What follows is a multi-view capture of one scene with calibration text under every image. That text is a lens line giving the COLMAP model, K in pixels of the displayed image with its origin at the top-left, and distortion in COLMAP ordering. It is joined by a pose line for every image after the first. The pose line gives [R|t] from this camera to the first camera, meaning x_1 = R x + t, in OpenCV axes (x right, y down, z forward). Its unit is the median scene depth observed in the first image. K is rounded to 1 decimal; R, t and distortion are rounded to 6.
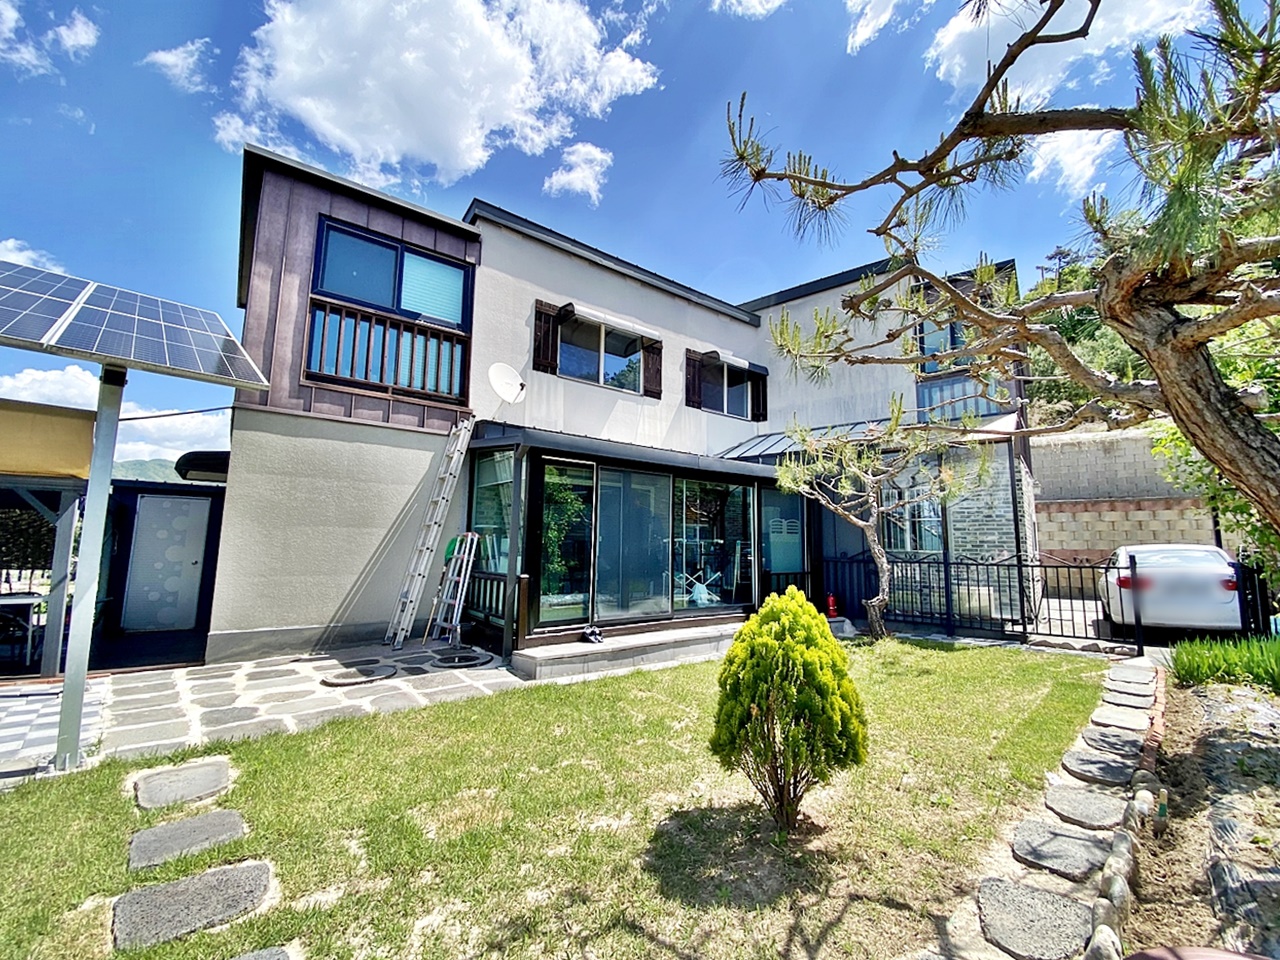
lens RADIAL K [[522.6, 0, 640.0], [0, 522.6, 480.0], [0, 0, 1]] dist [0.039235, -0.036837]
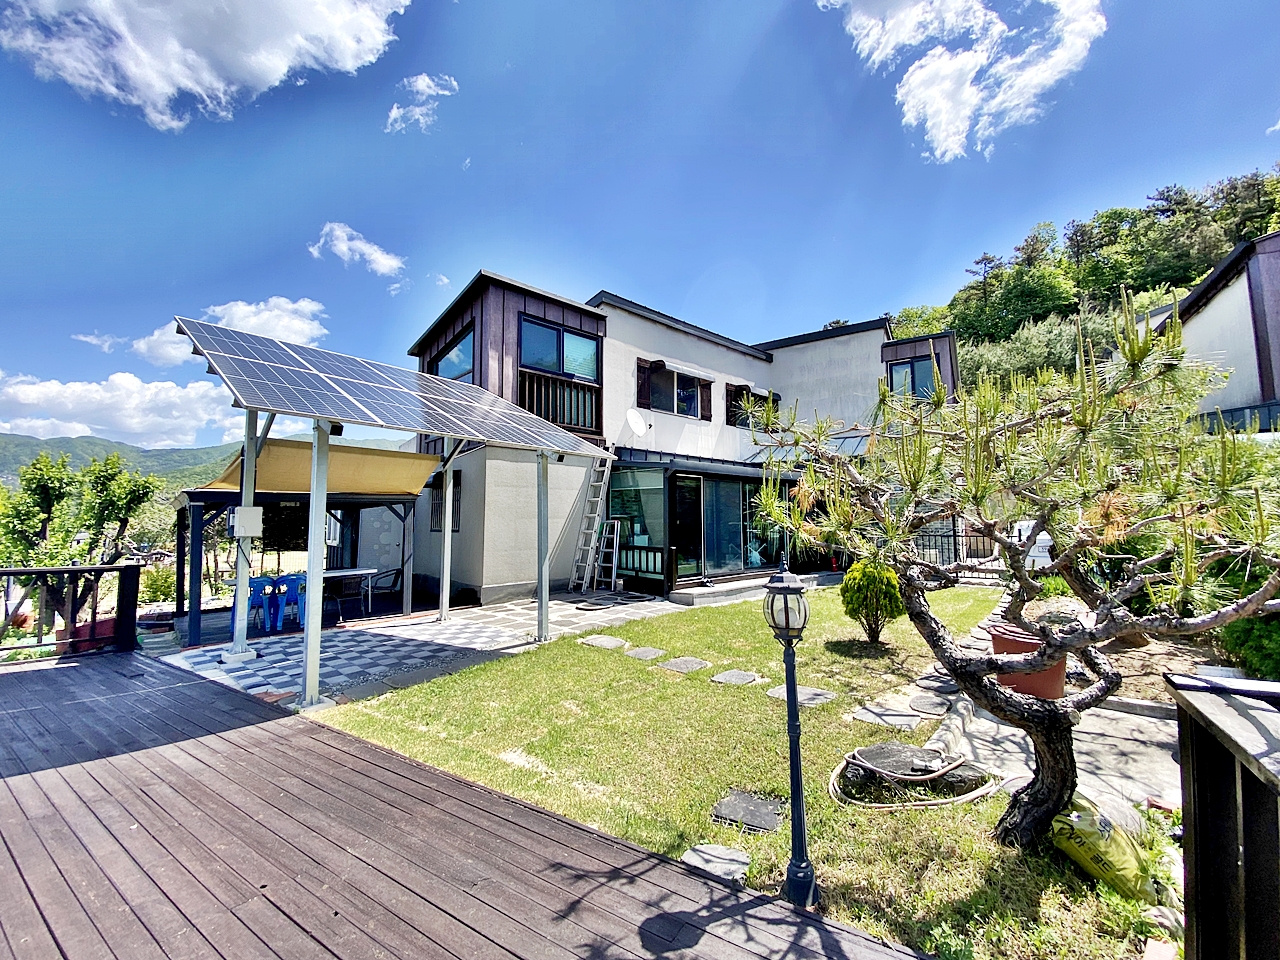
lens RADIAL K [[504.7, 0, 644.8], [0, 504.7, 479.9], [0, 0, 1]] dist [0.020534, -0.022292]
pose [[0.995443, -0.009698, 0.094863, -0.399997], [0.005114, 0.998813, 0.048447, -0.096350], [-0.095220, -0.047741, 0.994311, -0.501108]]
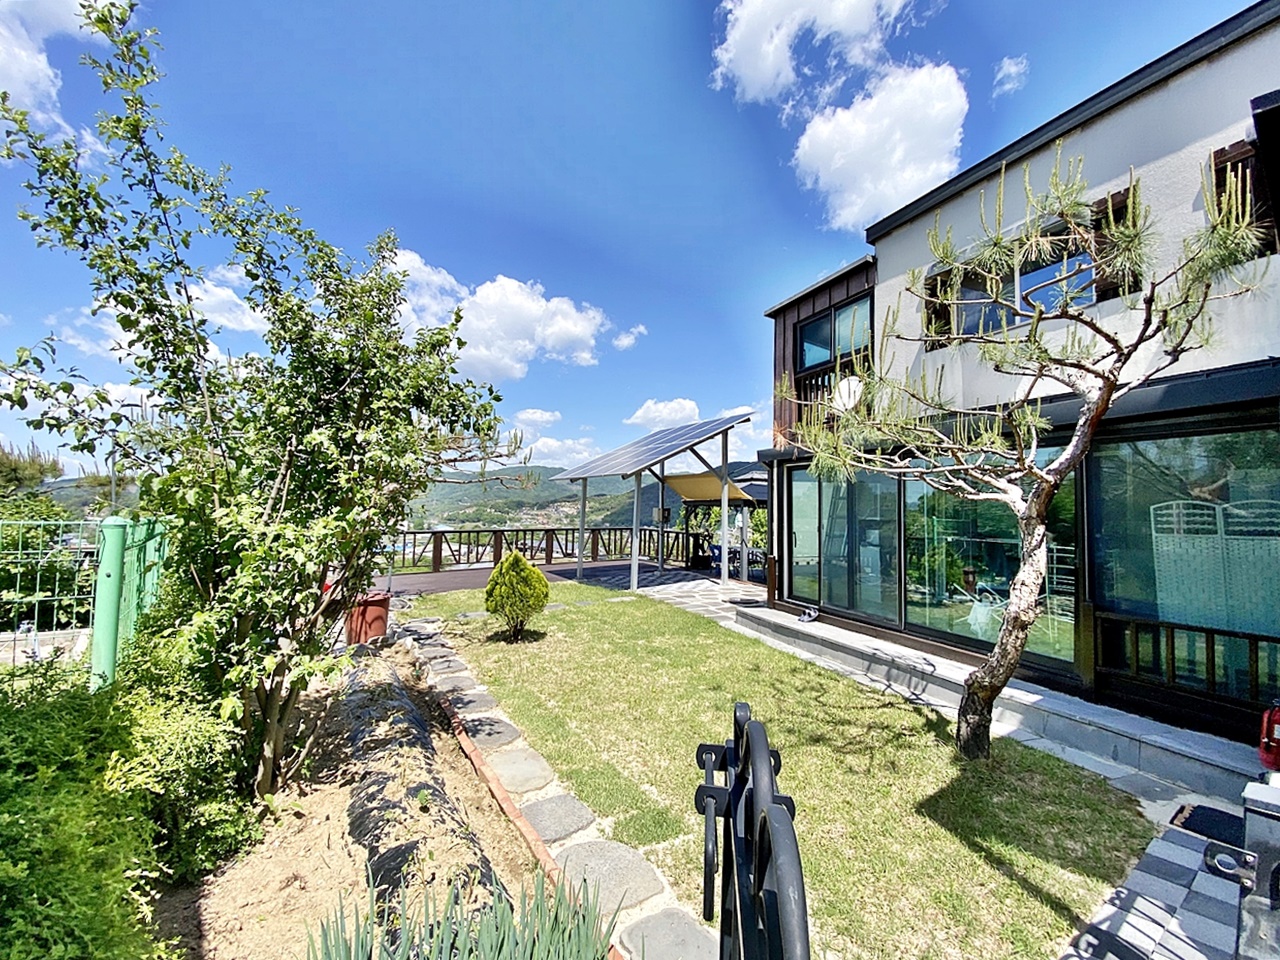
lens RADIAL K [[512.9, 0, 647.4], [0, 512.9, 477.0], [0, 0, 1]] dist [0.020063, -0.020946]
pose [[-0.203268, -0.072562, -0.976431, 1.001461], [0.096609, 0.990898, -0.093749, 0.064748], [0.974345, -0.113388, -0.194408, 0.833710]]
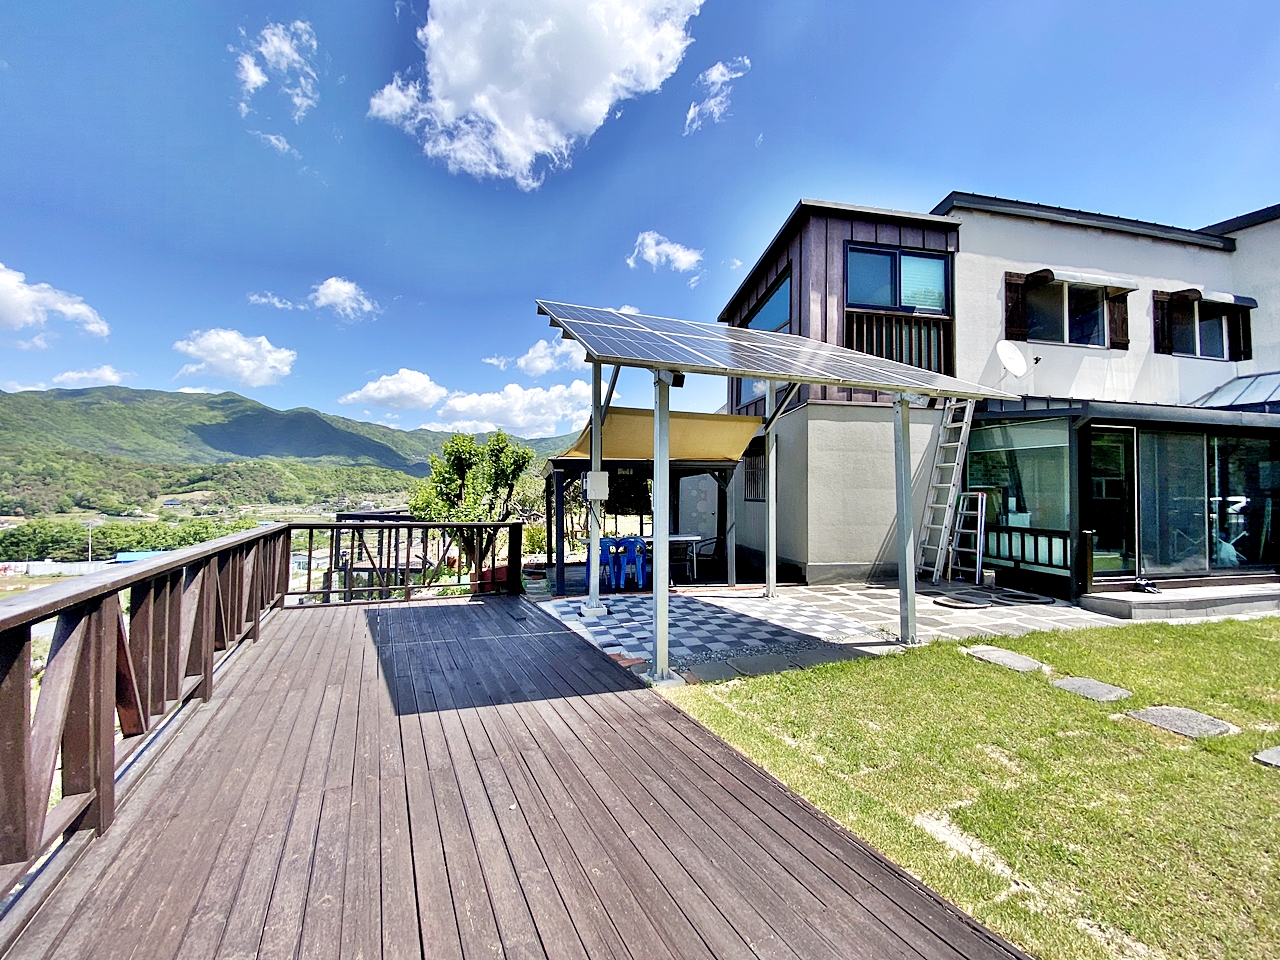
lens RADIAL K [[512.9, 0, 647.4], [0, 512.9, 477.0], [0, 0, 1]] dist [0.020063, -0.020946]
pose [[0.897495, -0.017775, -0.440667, -0.507524], [0.056047, 0.995683, 0.073987, -0.063383], [0.437449, -0.091101, 0.894616, -0.361380]]
